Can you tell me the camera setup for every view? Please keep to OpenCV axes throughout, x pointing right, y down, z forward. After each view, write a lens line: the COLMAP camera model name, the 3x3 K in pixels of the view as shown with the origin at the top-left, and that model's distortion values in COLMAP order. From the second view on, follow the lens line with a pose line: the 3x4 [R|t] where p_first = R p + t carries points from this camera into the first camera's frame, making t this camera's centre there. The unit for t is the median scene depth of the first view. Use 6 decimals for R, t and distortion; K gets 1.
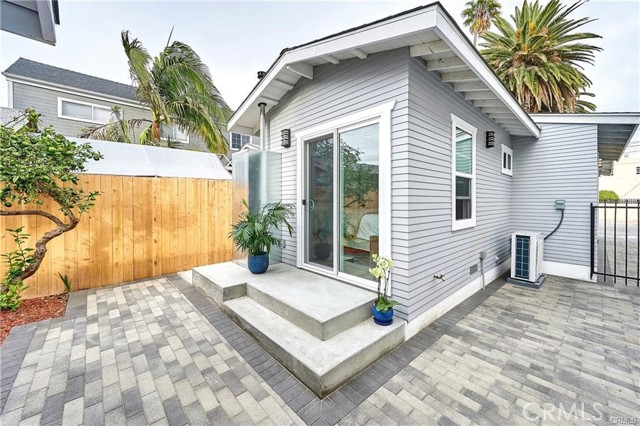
lens RADIAL K [[250.4, 0, 333.5], [0, 250.4, 208.1], [0, 0, 1]] dist [0.001321, 0.000070]
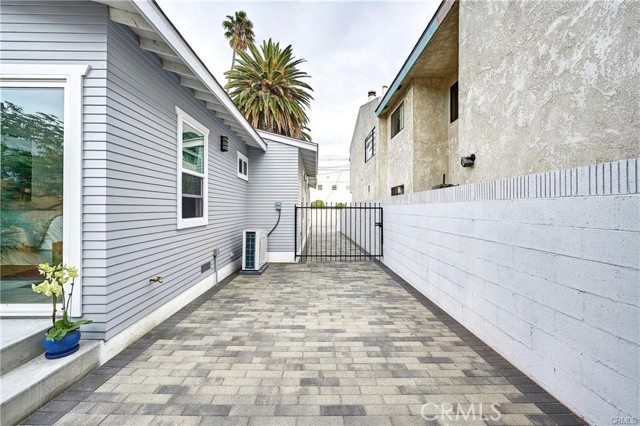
lens RADIAL K [[261.2, 0, 320.0], [0, 261.2, 213.0], [0, 0, 1]] dist [0.000182, 0.000361]
pose [[0.680646, -0.008619, 0.732562, 0.111478], [0.013835, 0.999904, -0.001091, 0.035428], [-0.732482, 0.010878, 0.680699, -0.068229]]
